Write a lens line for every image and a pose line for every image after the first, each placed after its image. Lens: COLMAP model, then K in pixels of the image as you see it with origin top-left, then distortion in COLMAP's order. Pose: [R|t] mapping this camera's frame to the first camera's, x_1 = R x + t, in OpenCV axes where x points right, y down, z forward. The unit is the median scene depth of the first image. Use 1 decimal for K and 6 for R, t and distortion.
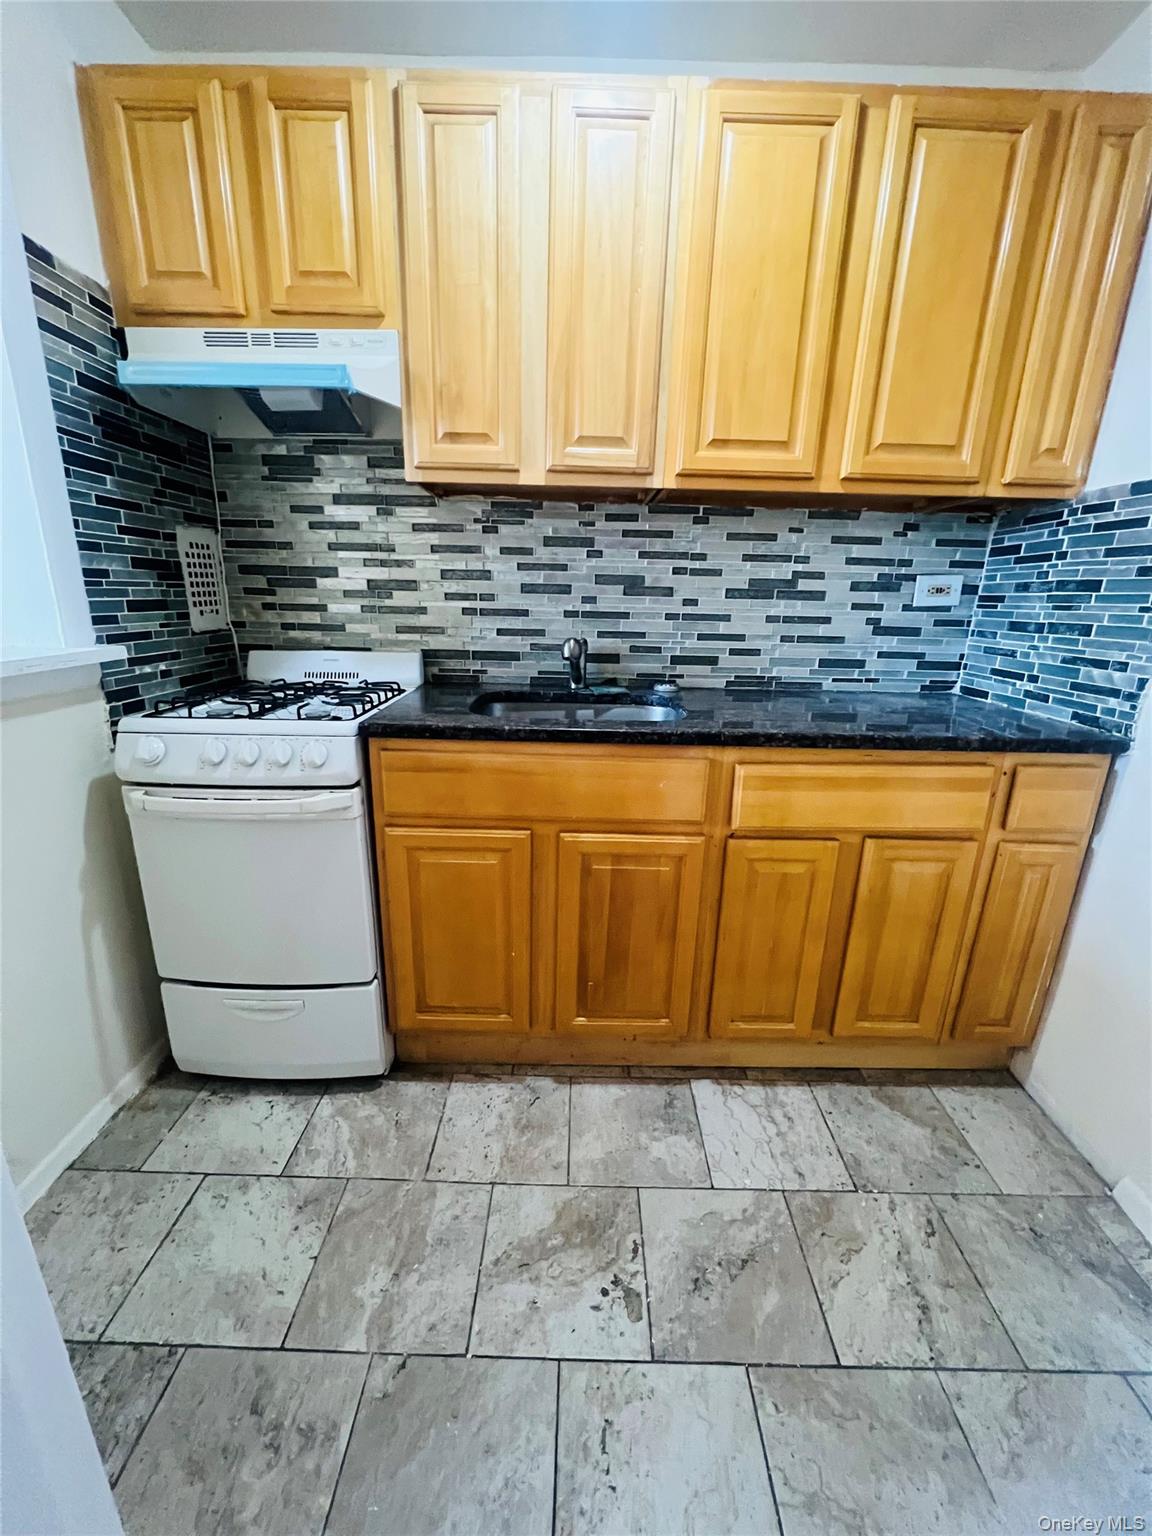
lens RADIAL K [[607.8, 0, 576.2], [0, 607.8, 770.7], [0, 0, 1]] dist [-0.002004, -0.000125]
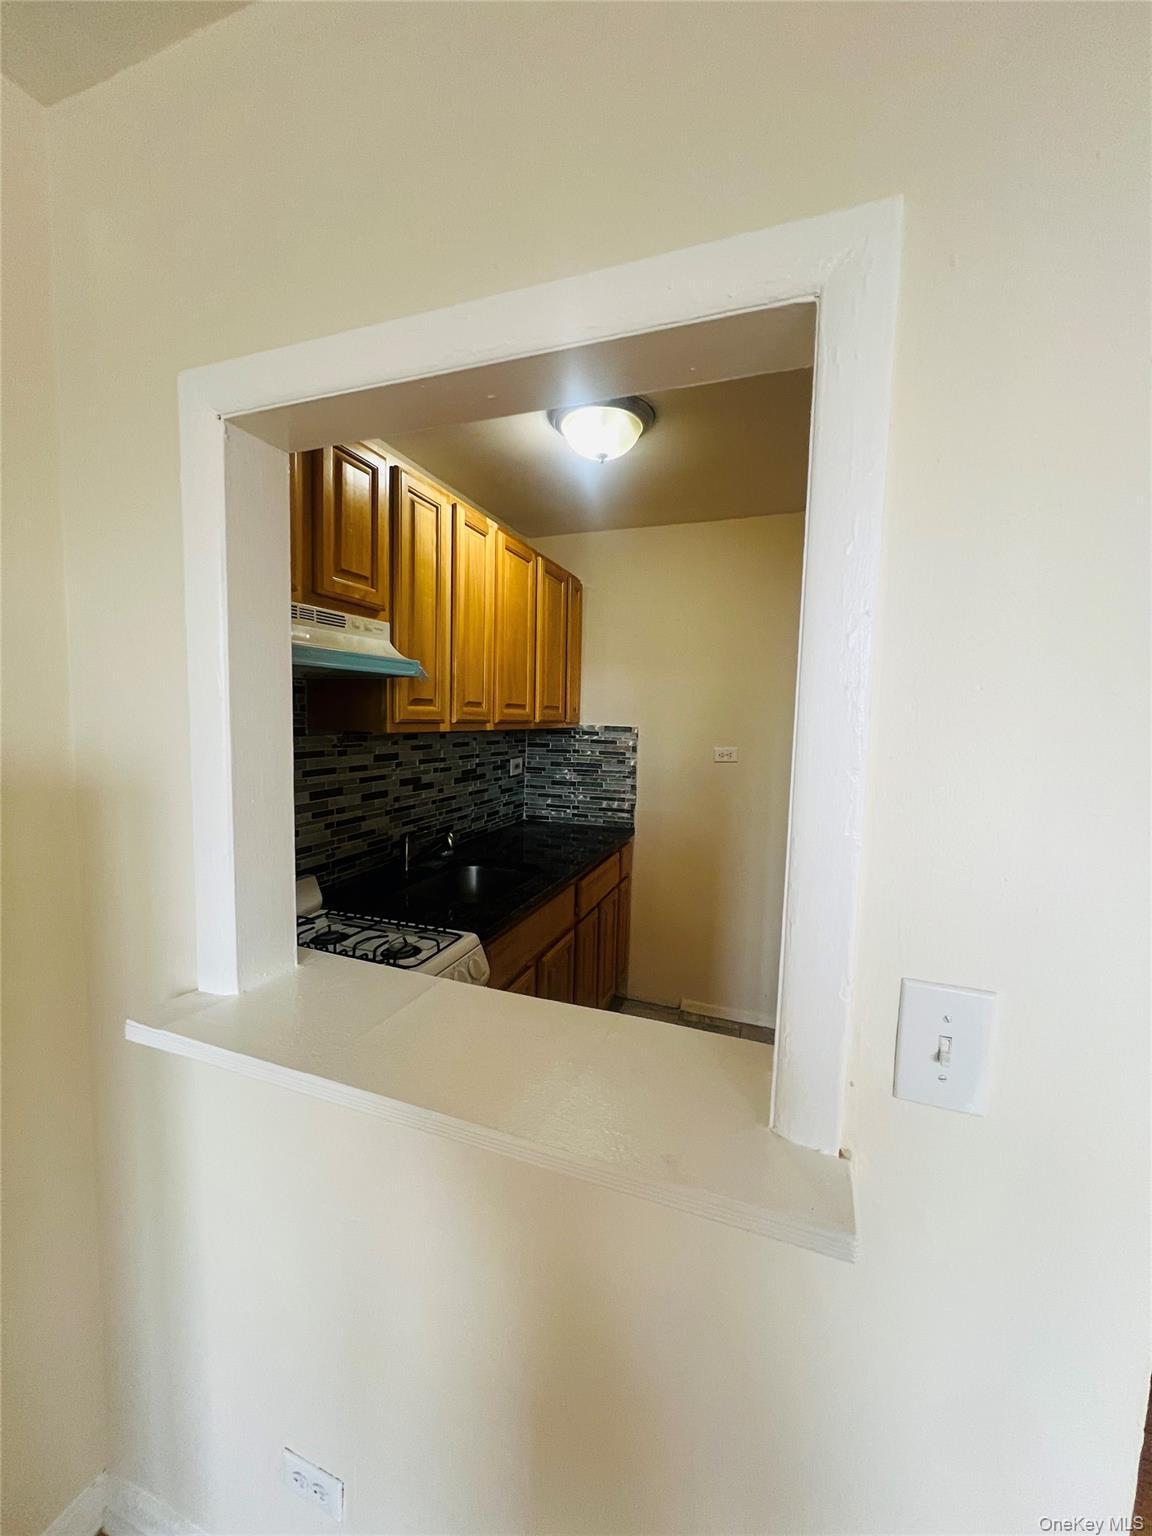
lens RADIAL K [[607.8, 0, 572.8], [0, 607.8, 765.6], [0, 0, 1]] dist [-0.002004, -0.000125]
pose [[0.336488, -0.093889, 0.936995, -1.054321], [0.251971, 0.967713, 0.006481, -0.272103], [-0.907351, 0.233915, 0.349282, 0.220592]]
